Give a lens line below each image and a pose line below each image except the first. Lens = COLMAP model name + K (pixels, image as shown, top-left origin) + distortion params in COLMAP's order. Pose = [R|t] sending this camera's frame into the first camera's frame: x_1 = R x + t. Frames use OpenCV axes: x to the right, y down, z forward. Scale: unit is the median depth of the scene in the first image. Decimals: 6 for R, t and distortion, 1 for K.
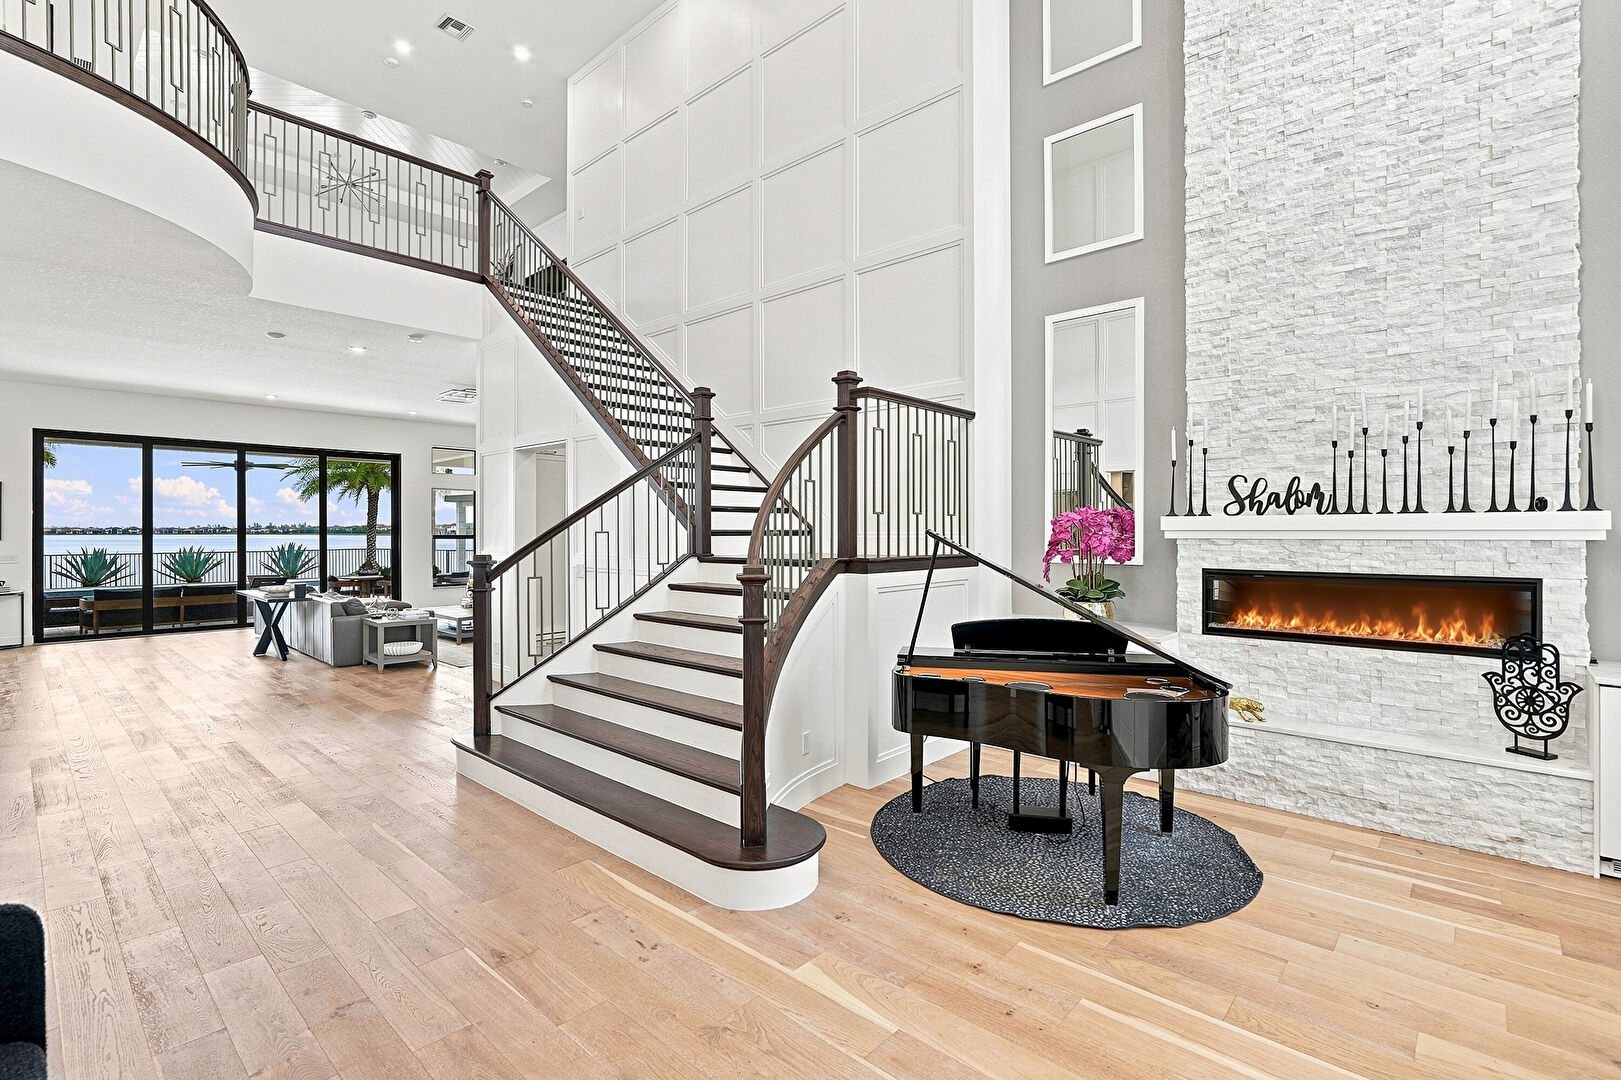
lens RADIAL K [[751.8, 0, 799.9], [0, 751.8, 531.7], [0, 0, 1]] dist [-0.011251, 0.000012]
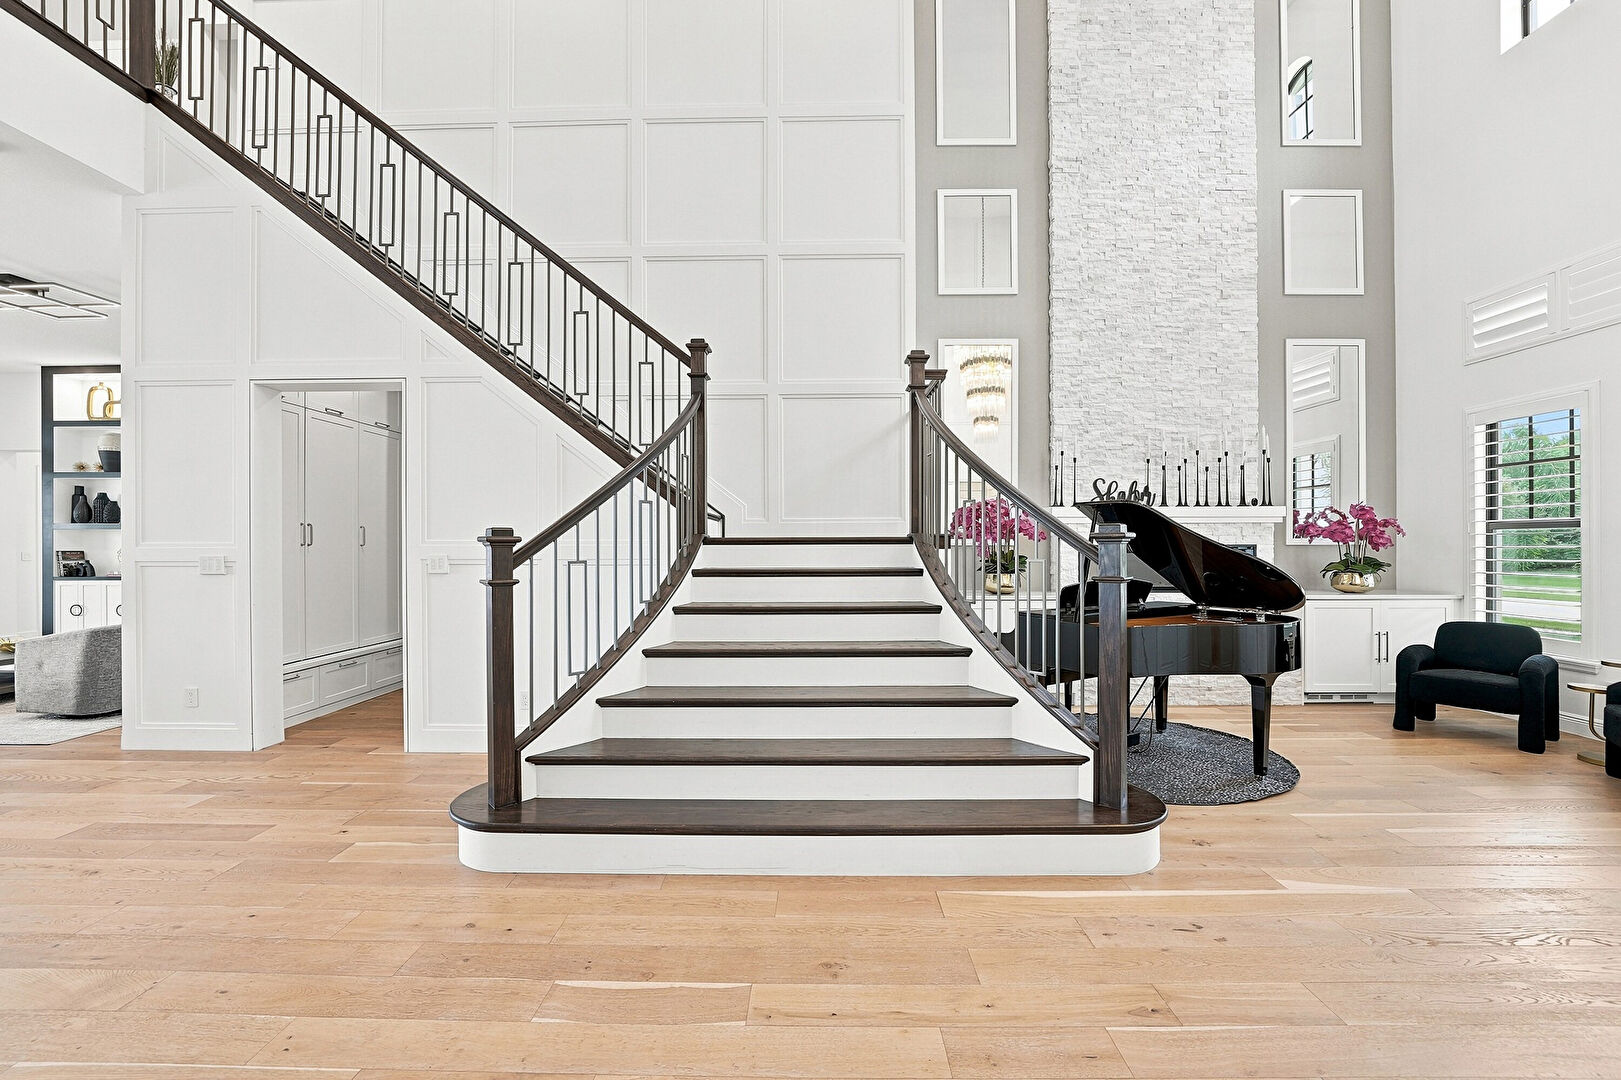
lens RADIAL K [[667.3, 0, 808.4], [0, 667.3, 550.3], [0, 0, 1]] dist [-0.016662, 0.000025]
pose [[0.743713, -0.005937, 0.668473, -0.691761], [0.001732, 0.999974, 0.006954, 0.052919], [-0.668497, -0.004014, 0.743704, 0.453818]]
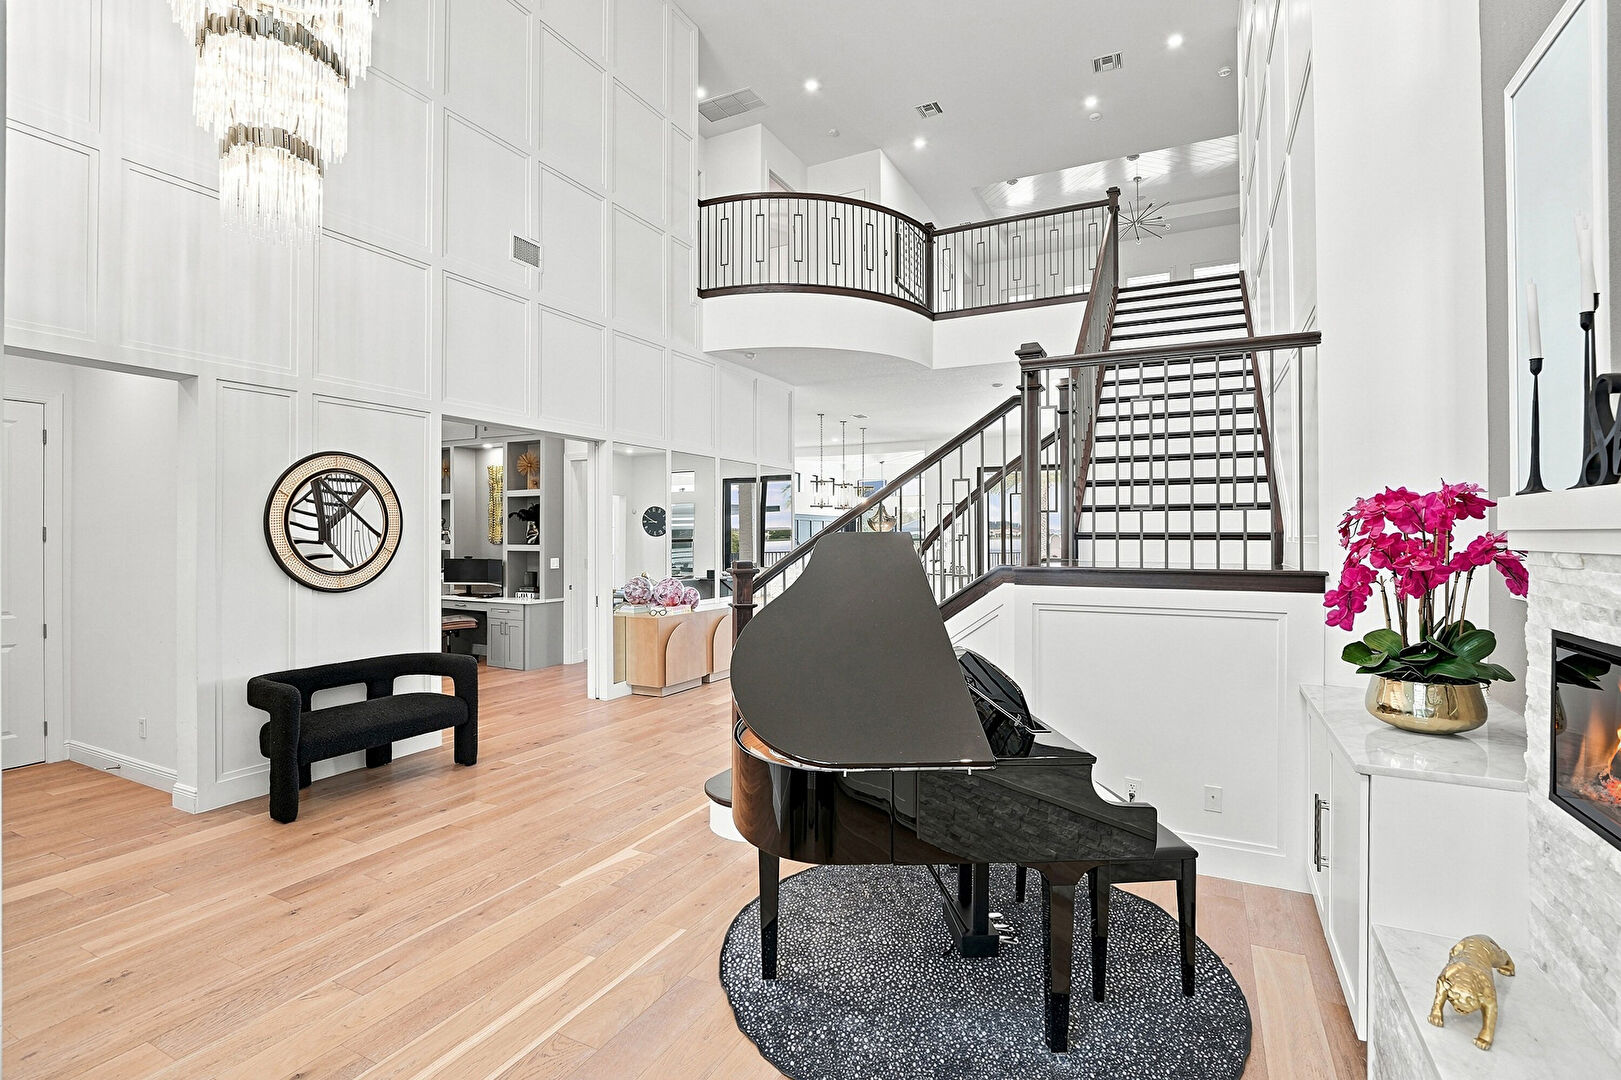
lens RADIAL K [[751.8, 0, 799.9], [0, 751.8, 531.7], [0, 0, 1]] dist [-0.011251, 0.000012]
pose [[0.263971, -0.005708, -0.964514, 0.858184], [0.002586, 0.999983, -0.005210, -0.000310], [0.964527, -0.001119, 0.263981, 0.559703]]
